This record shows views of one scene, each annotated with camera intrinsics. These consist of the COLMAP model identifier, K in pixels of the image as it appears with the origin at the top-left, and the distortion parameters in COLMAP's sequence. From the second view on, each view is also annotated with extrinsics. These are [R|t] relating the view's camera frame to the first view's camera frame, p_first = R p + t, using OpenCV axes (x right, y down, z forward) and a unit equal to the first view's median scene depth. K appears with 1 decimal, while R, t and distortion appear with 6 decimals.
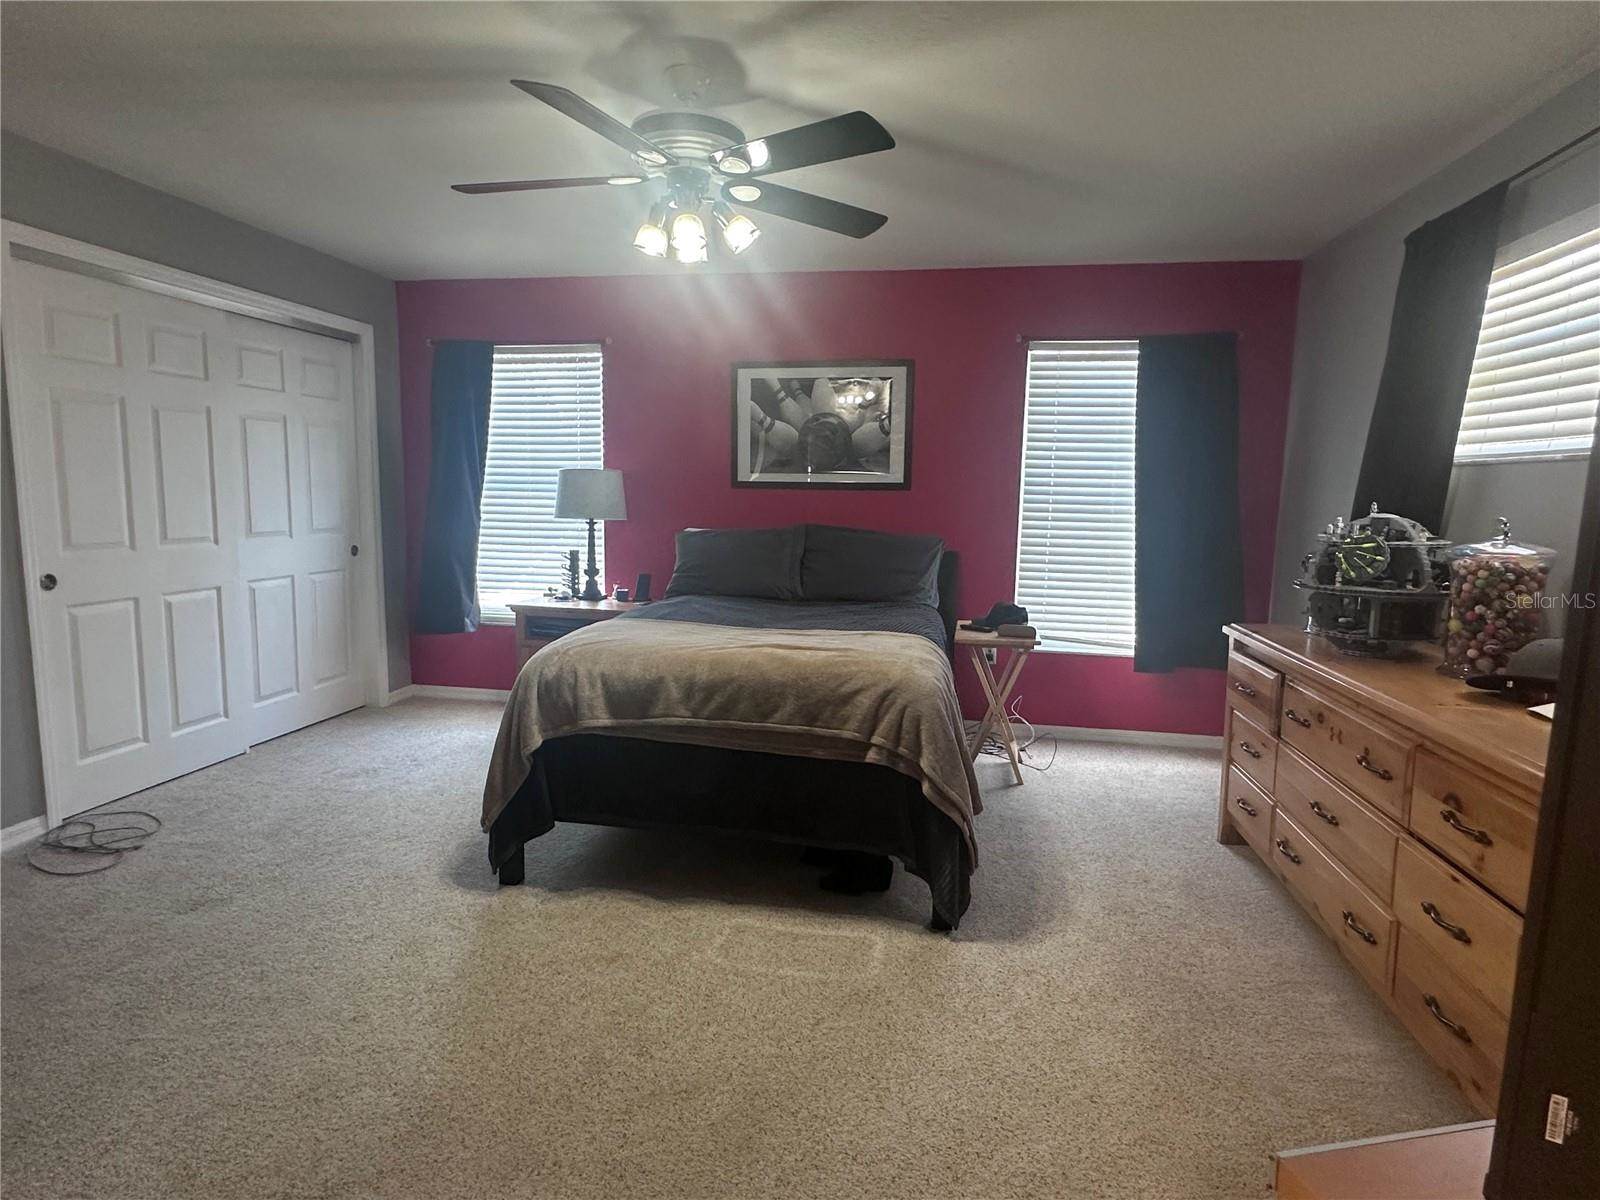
lens RADIAL K [[888.3, 0, 803.0], [0, 888.3, 606.0], [0, 0, 1]] dist [-0.001766, 0.001700]
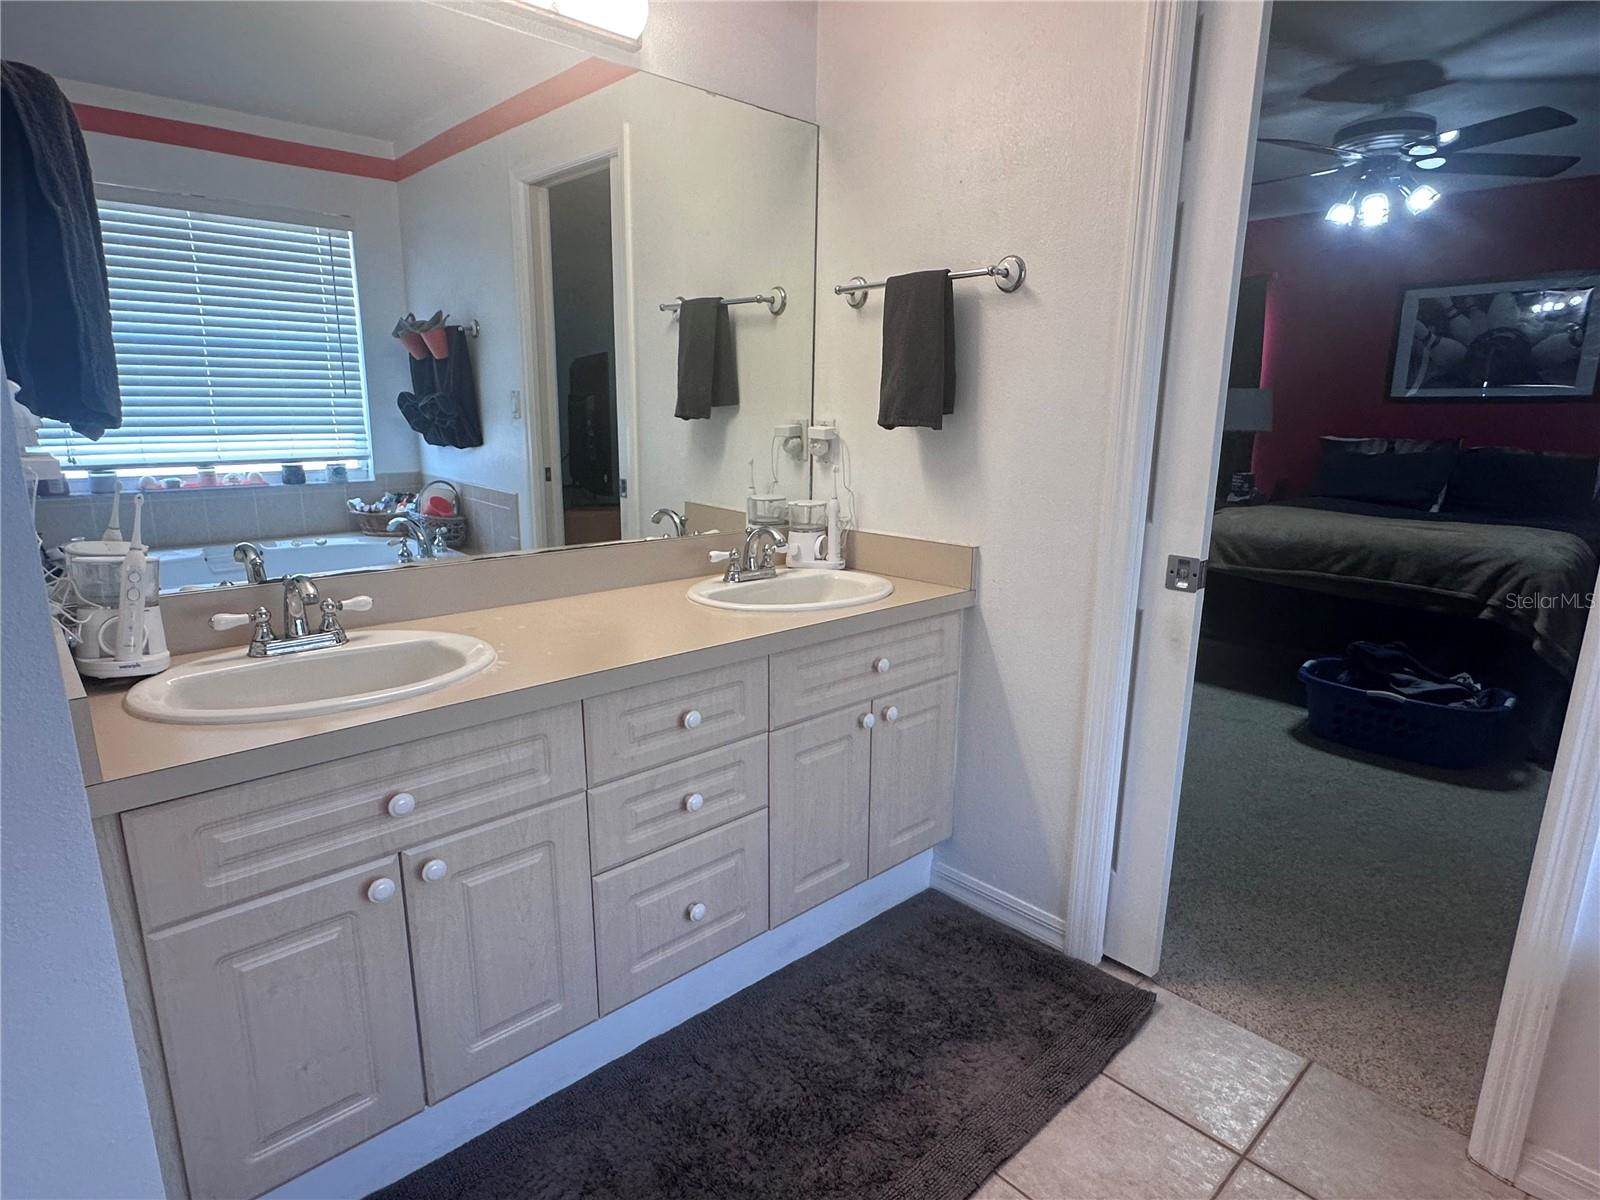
lens RADIAL K [[888.3, 0, 794.9], [0, 888.3, 607.3], [0, 0, 1]] dist [-0.001766, 0.001700]
pose [[0.794729, 0.126299, -0.593679, 0.026985], [-0.074843, 0.991038, 0.110644, 0.055080], [0.602332, -0.043499, 0.797059, -0.348429]]
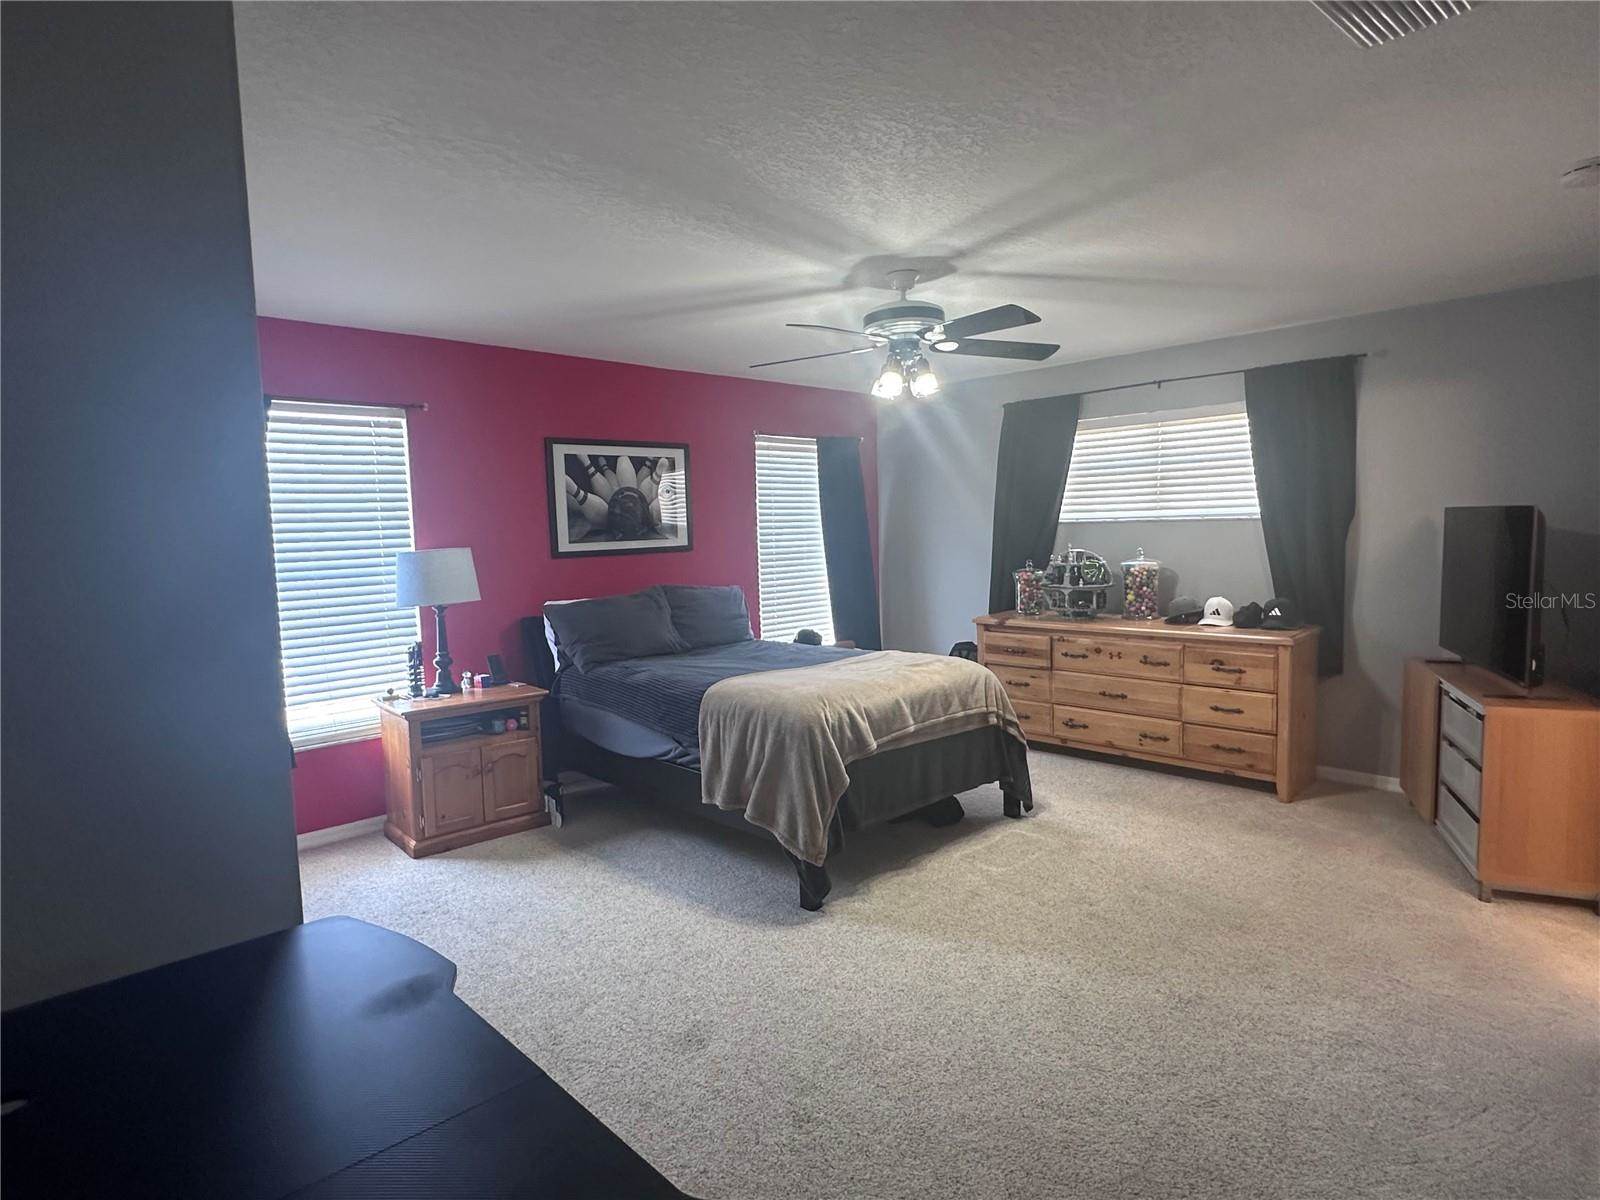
lens RADIAL K [[888.3, 0, 802.7], [0, 888.3, 601.6], [0, 0, 1]] dist [-0.001766, 0.001700]
pose [[0.574641, -0.104640, 0.811689, -0.810080], [0.143794, 0.989273, 0.025734, -0.075298], [-0.805674, 0.101929, 0.583523, 0.194190]]
